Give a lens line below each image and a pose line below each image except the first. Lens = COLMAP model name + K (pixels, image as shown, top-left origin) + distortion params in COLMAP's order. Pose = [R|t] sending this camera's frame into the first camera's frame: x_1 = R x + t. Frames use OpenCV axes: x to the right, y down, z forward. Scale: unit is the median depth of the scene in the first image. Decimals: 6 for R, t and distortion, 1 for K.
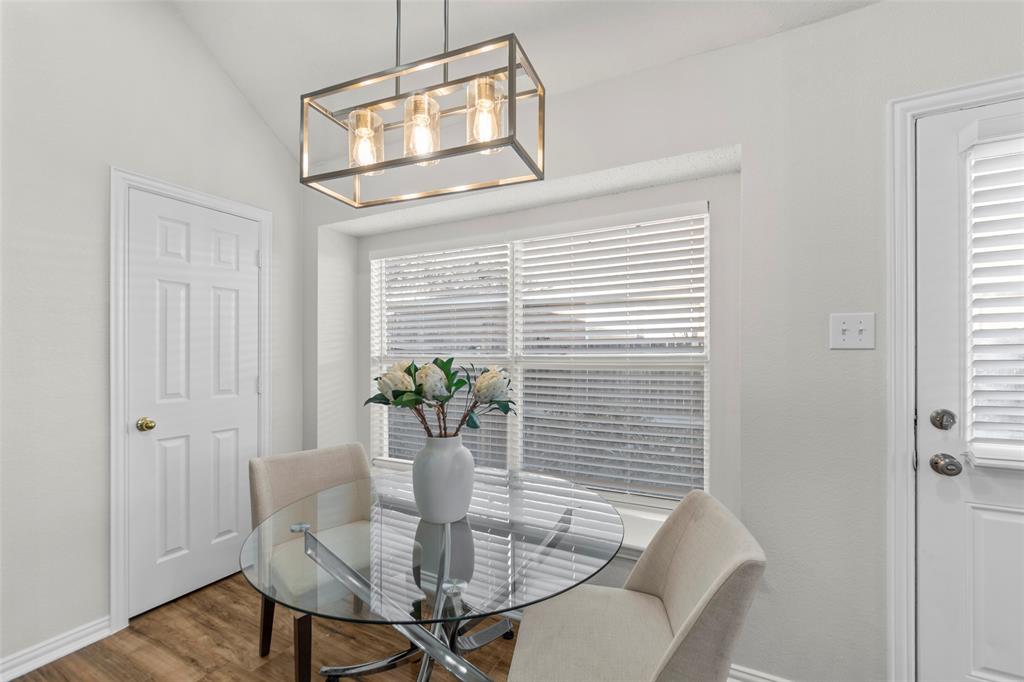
lens RADIAL K [[429.8, 0, 516.0], [0, 429.8, 351.3], [0, 0, 1]] dist [-0.001710, -0.000296]
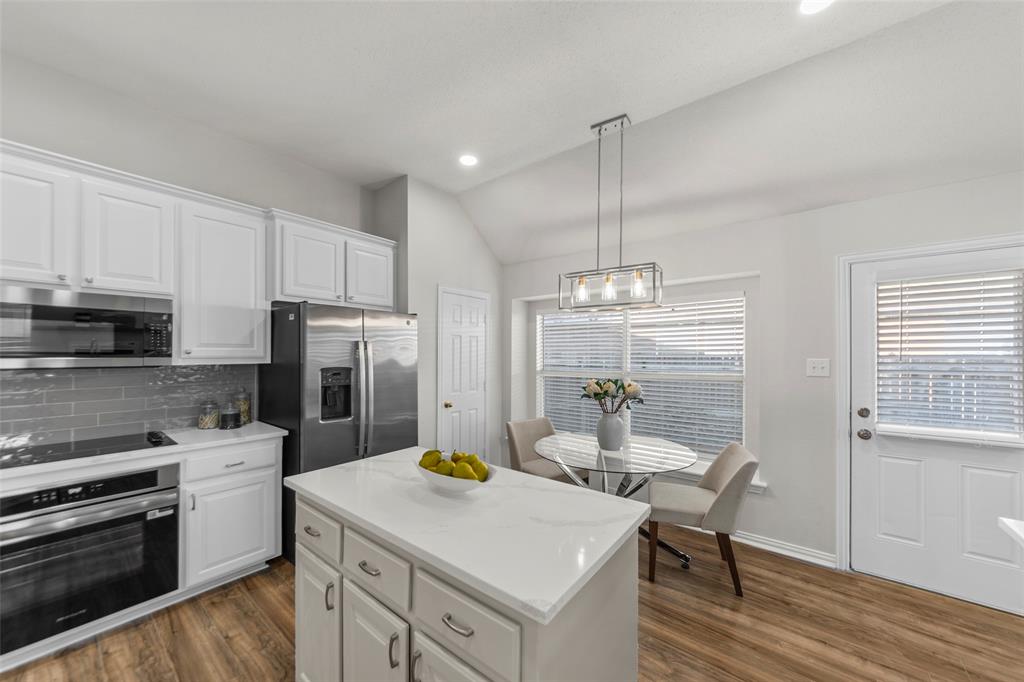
lens RADIAL K [[366.8, 0, 512.9], [0, 366.8, 353.9], [0, 0, 1]] dist [0.000235, -0.000059]
pose [[0.981515, 0.002943, -0.191361, -0.227064], [-0.003307, 0.999993, -0.001586, -0.080809], [0.191355, 0.002189, 0.981518, -0.748574]]
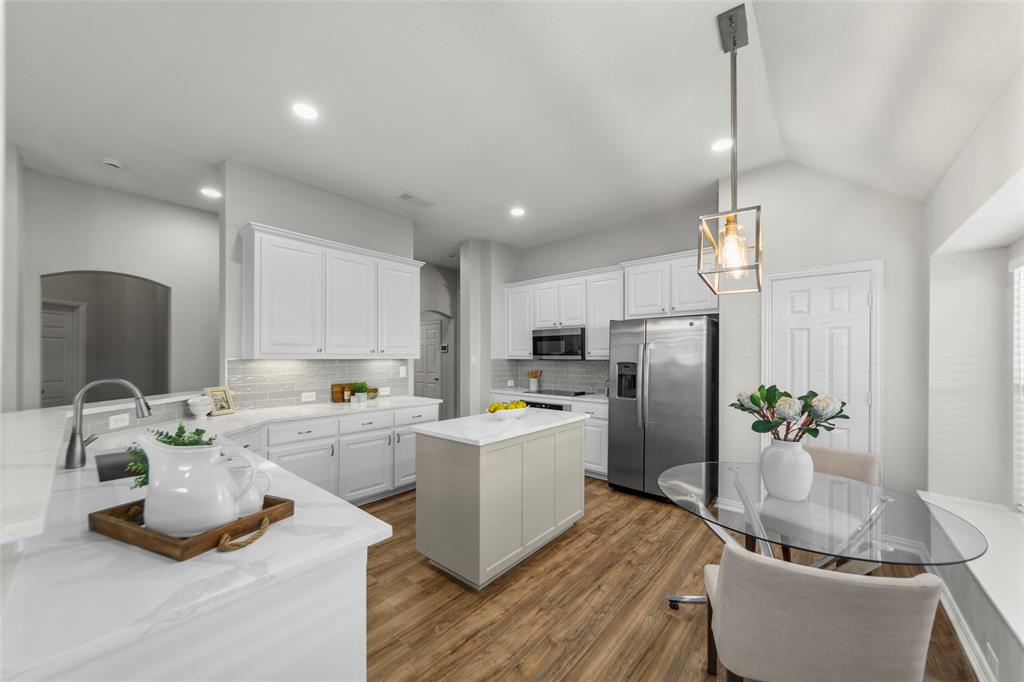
lens RADIAL K [[366.8, 0, 512.9], [0, 366.8, 353.9], [0, 0, 1]] dist [0.000235, -0.000059]
pose [[-0.222647, -0.008194, -0.974865, 0.921573], [-0.003380, 0.999965, -0.007633, -0.057969], [0.974893, 0.001595, -0.222667, 0.283436]]
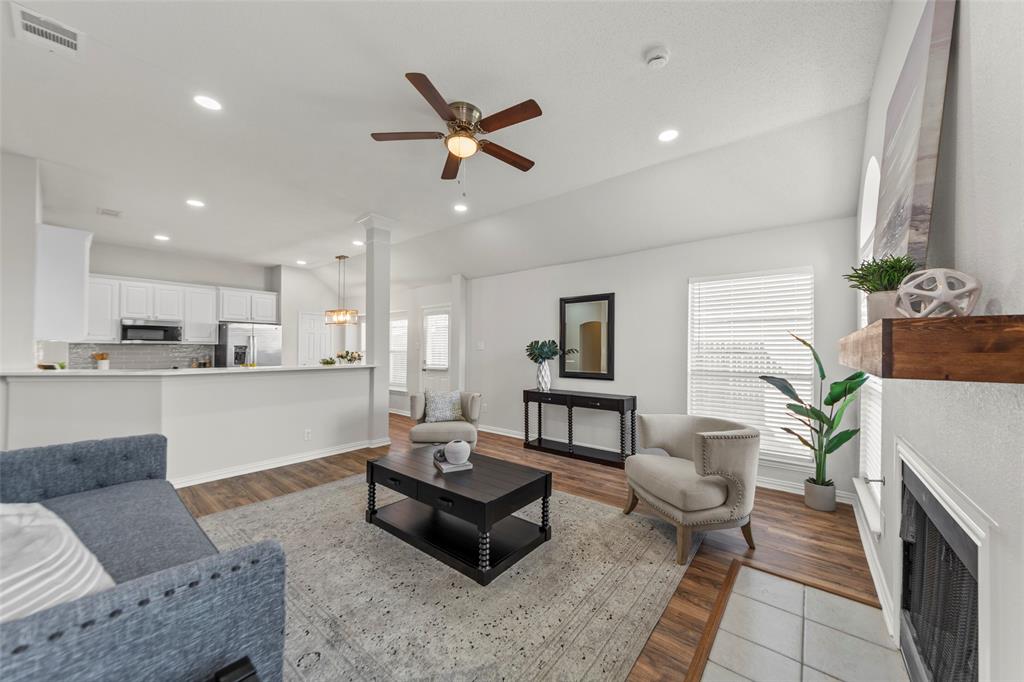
lens RADIAL K [[363.2, 0, 512.0], [0, 363.2, 341.0], [0, 0, 1]] dist [-0.000205, 0.000014]
pose [[0.978804, -0.000693, -0.204797, 2.295253], [-0.005686, 0.999517, -0.030557, 0.018445], [0.204720, 0.031074, 0.978327, -2.565897]]
